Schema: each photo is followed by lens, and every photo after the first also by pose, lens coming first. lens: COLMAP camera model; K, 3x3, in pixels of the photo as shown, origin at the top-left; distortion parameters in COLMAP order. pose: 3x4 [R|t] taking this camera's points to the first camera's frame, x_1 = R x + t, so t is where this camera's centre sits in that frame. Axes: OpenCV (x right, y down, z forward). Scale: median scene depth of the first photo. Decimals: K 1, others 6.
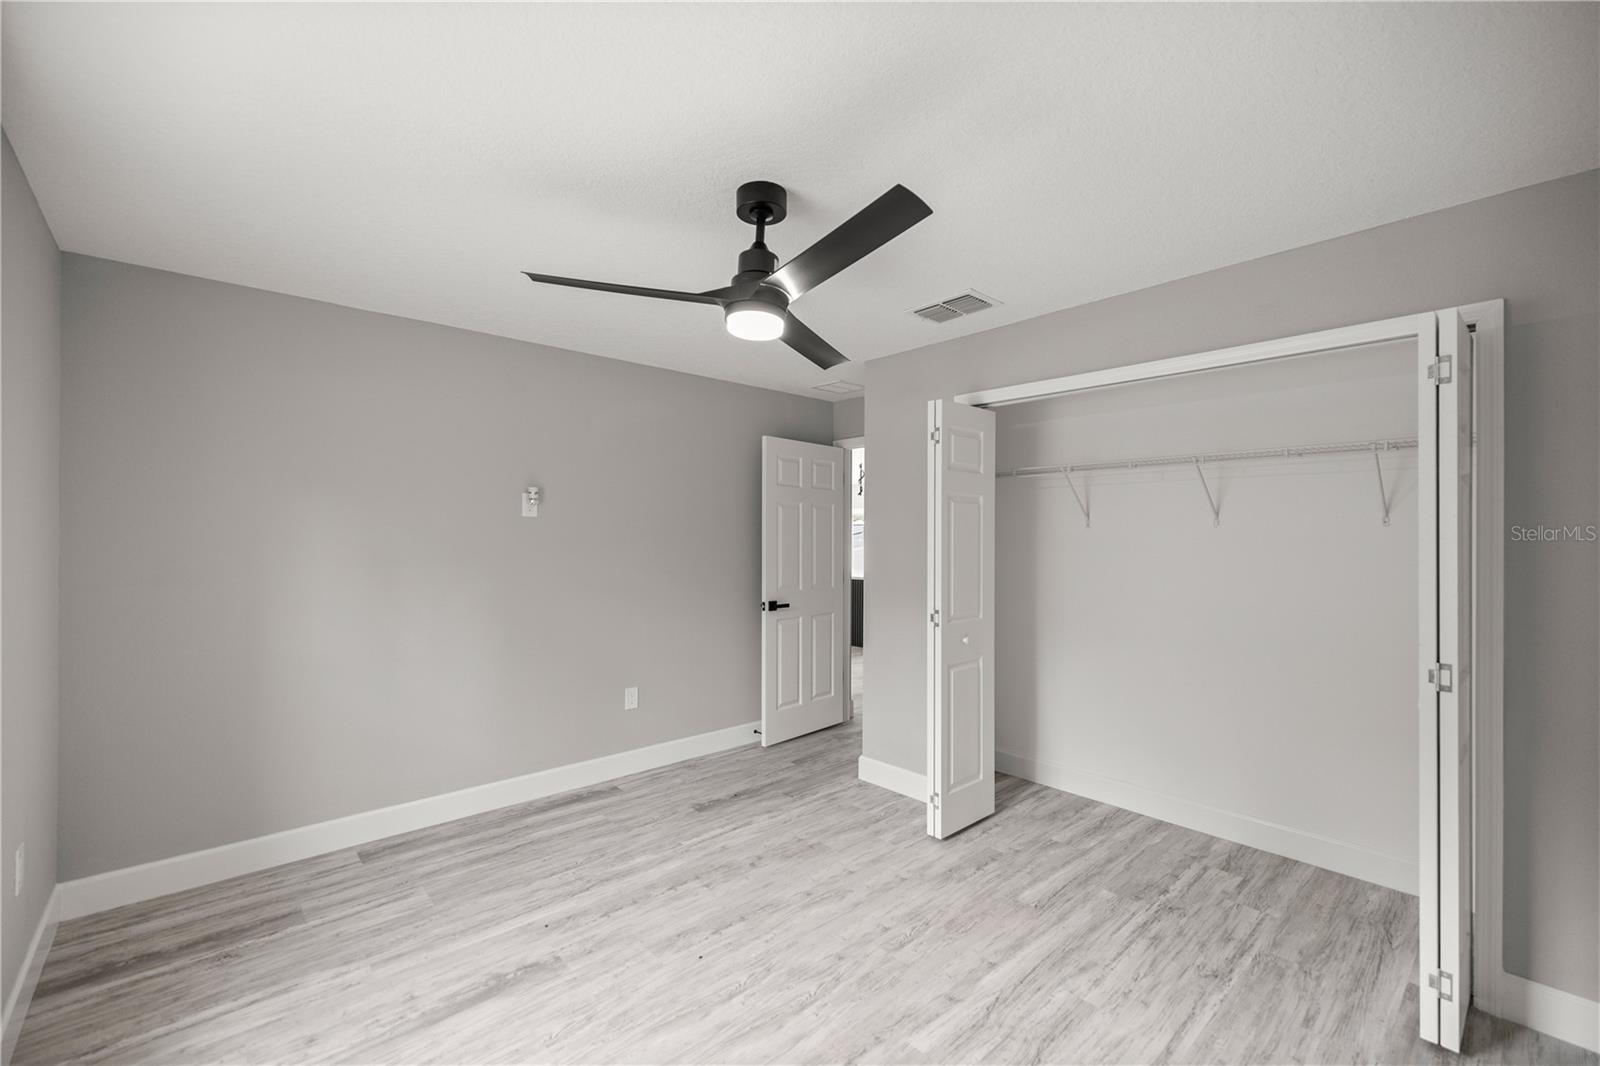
lens RADIAL K [[674.5, 0, 793.2], [0, 674.5, 534.0], [0, 0, 1]] dist [0.010905, 0.001328]
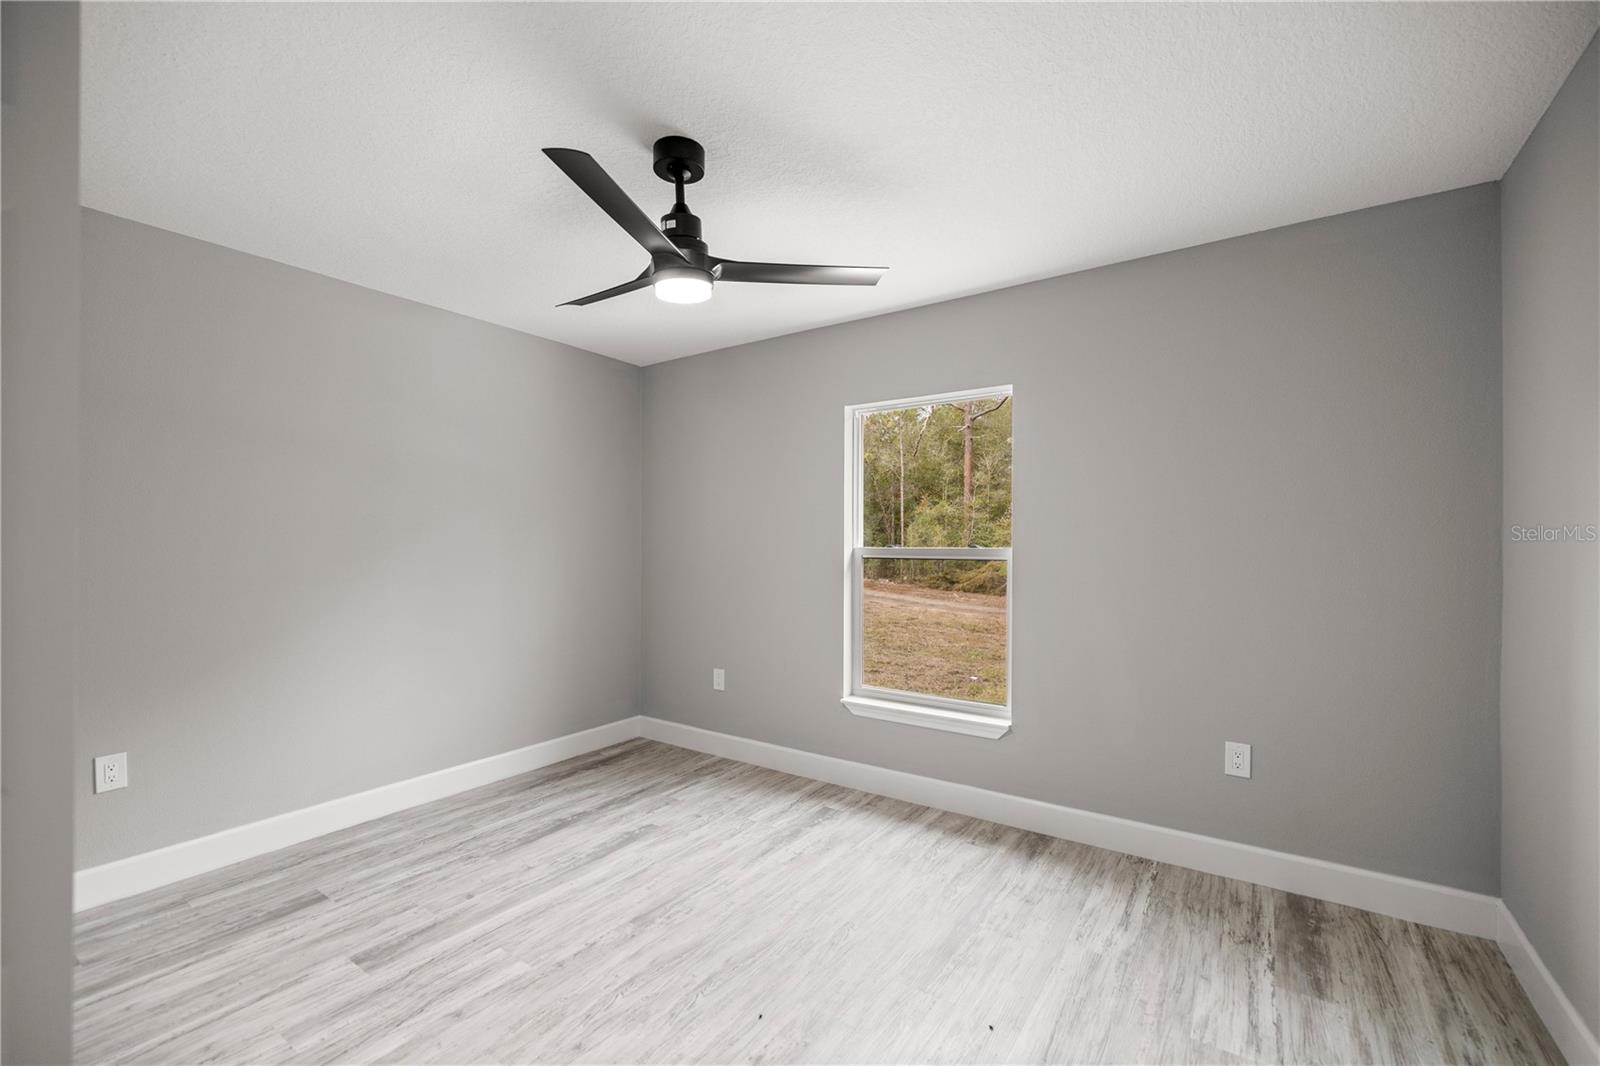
lens RADIAL K [[674.5, 0, 800.2], [0, 674.5, 532.5], [0, 0, 1]] dist [0.010905, 0.001328]
pose [[-0.971629, -0.011221, -0.236244, 0.014463], [-0.001189, 0.999093, -0.042563, 0.087454], [0.236507, -0.041074, -0.970761, 1.846999]]
